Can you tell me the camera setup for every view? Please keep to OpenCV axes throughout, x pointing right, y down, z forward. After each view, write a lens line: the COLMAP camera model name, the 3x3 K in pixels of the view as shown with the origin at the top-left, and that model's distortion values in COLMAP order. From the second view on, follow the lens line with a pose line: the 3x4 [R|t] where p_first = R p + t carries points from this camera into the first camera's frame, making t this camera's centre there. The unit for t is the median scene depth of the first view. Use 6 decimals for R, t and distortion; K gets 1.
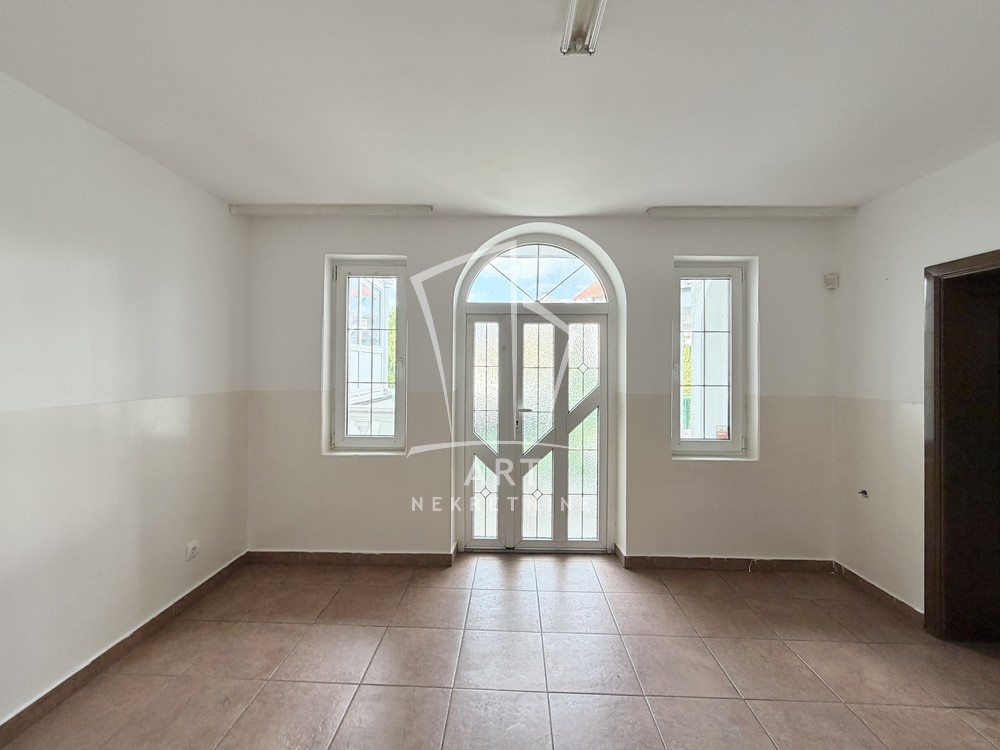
lens RADIAL K [[399.1, 0, 534.4], [0, 399.1, 366.5], [0, 0, 1]] dist [-0.000150, -0.000340]
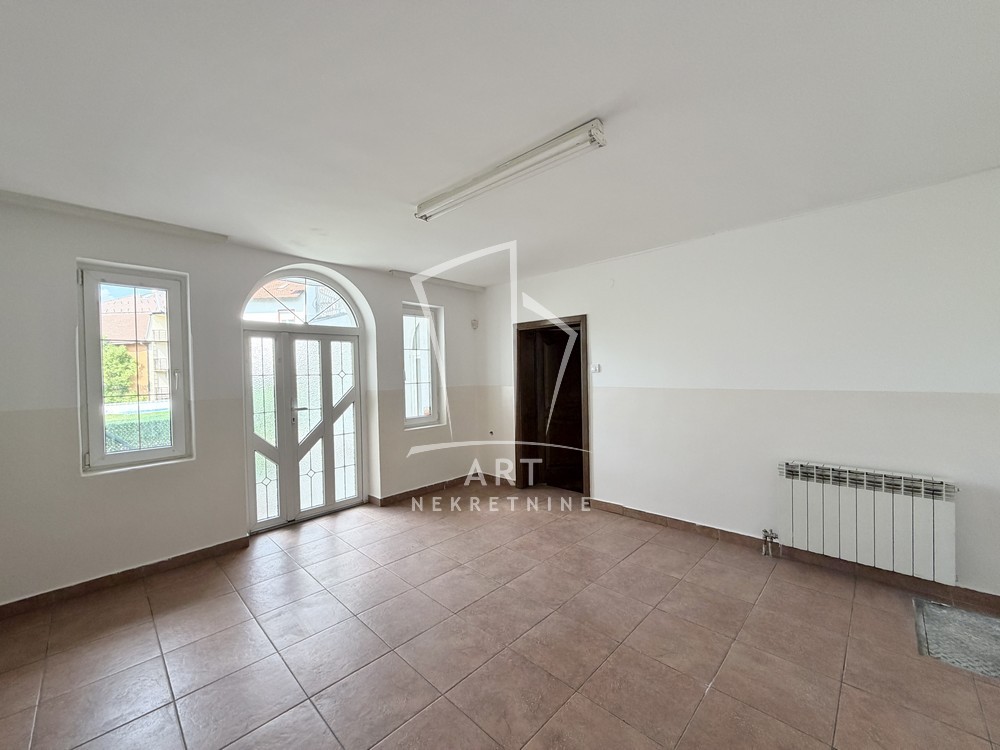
lens RADIAL K [[399.1, 0, 498.4], [0, 399.1, 374.4], [0, 0, 1]] dist [-0.000150, -0.000340]
pose [[0.665401, -0.028144, 0.745955, -0.549916], [0.016128, 0.999598, 0.023328, -0.019388], [-0.746311, -0.003492, 0.665588, -0.309489]]
